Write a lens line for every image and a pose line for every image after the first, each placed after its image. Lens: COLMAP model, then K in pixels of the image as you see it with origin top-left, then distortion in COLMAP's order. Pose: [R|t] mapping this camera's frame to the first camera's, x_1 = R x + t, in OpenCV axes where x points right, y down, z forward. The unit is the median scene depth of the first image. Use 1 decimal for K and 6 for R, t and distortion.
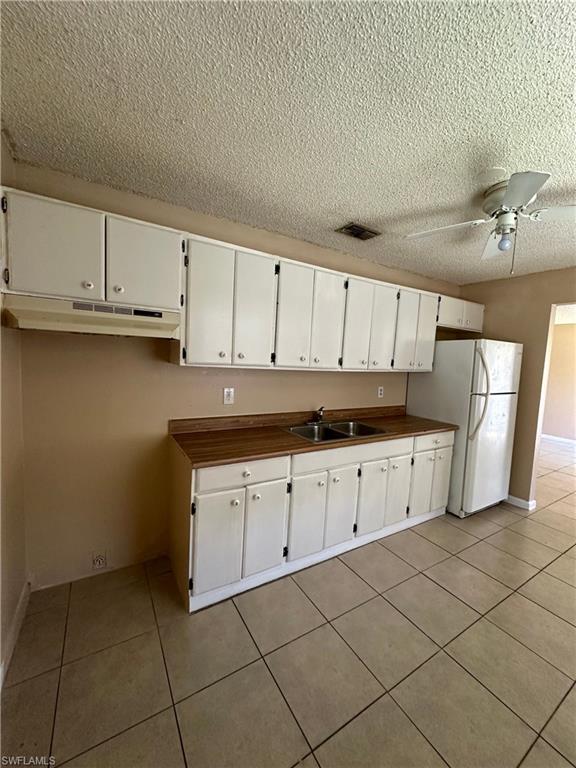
lens RADIAL K [[304.8, 0, 288.0], [0, 304.8, 384.0], [0, 0, 1]] dist [-0.002045, -0.000183]
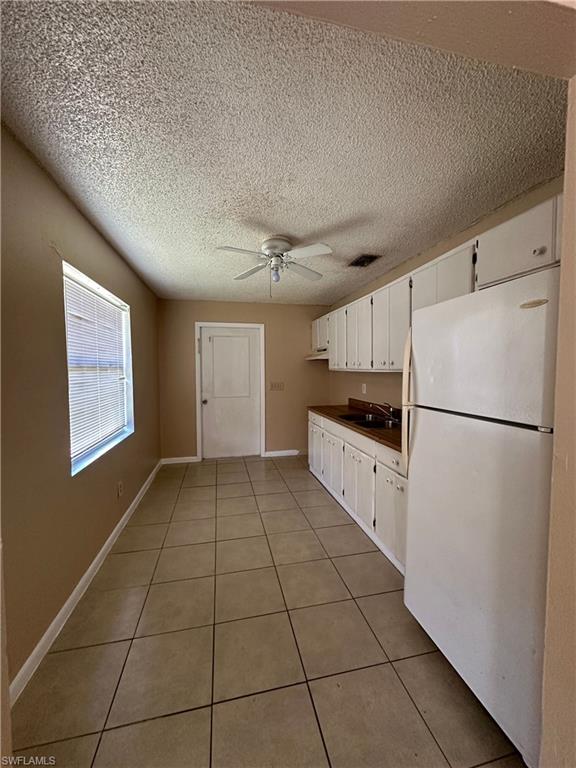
lens RADIAL K [[305.4, 0, 288.0], [0, 305.4, 384.0], [0, 0, 1]] dist [-0.002046, 0.000067]
pose [[-0.322679, 0.002737, -0.946504, 1.450087], [-0.091069, 0.995267, 0.033925, -0.004440], [0.942117, 0.097144, -0.320903, 1.094932]]
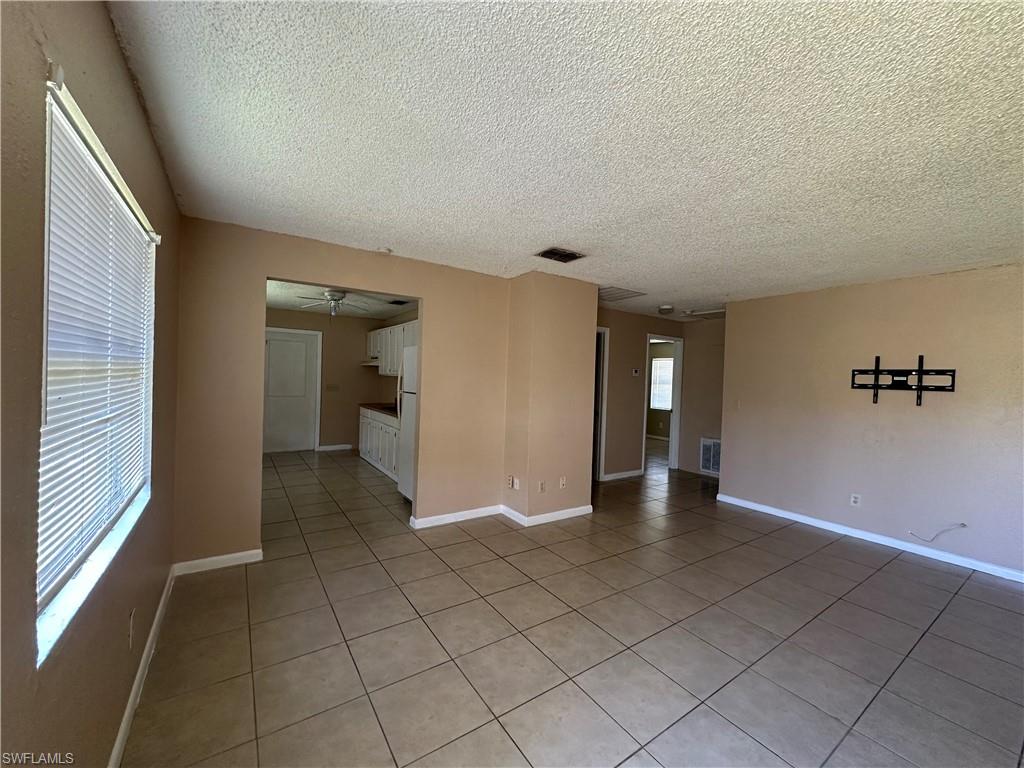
lens RADIAL K [[406.4, 0, 512.0], [0, 406.4, 384.0], [0, 0, 1]] dist [-0.002045, -0.000183]
pose [[0.045863, -0.030125, -0.998493, 2.643654], [-0.117095, 0.992492, -0.035323, 0.012674], [0.992061, 0.118538, 0.041991, 1.571030]]
